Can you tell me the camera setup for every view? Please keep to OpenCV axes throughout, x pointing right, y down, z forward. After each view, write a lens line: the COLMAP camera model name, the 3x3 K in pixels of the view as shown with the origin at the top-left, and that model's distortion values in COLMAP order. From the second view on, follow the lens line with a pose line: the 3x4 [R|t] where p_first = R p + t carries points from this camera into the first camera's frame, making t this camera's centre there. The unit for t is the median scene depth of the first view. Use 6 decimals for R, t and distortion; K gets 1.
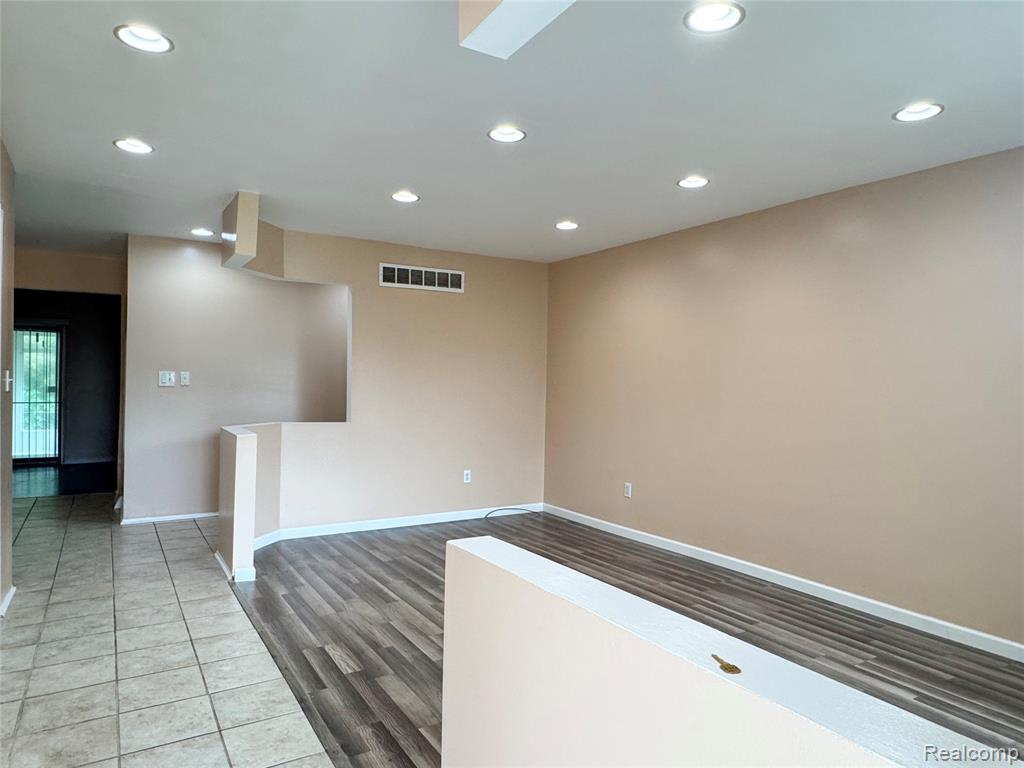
lens RADIAL K [[651.7, 0, 518.2], [0, 651.7, 380.2], [0, 0, 1]] dist [-0.001266, 0.000964]
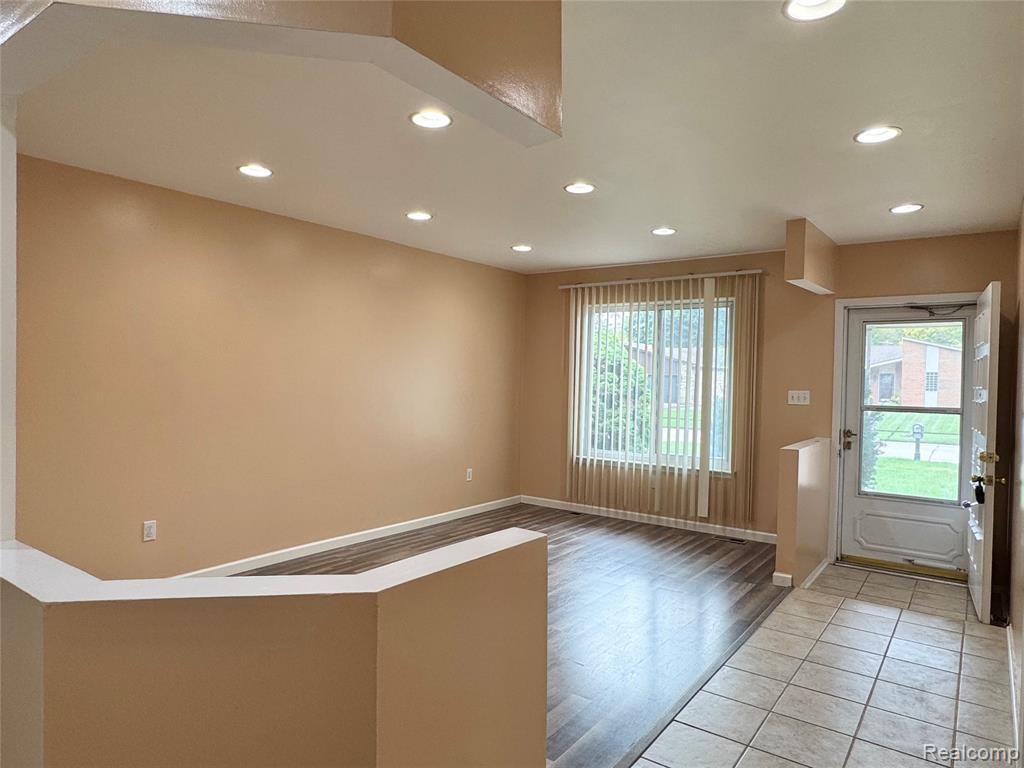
lens RADIAL K [[651.7, 0, 516.1], [0, 651.7, 387.6], [0, 0, 1]] dist [-0.001266, 0.000964]
pose [[-0.376043, -0.040143, 0.925732, -0.874024], [-0.027508, 0.999104, 0.032150, -0.028182], [-0.926194, -0.013376, -0.376811, 1.239558]]
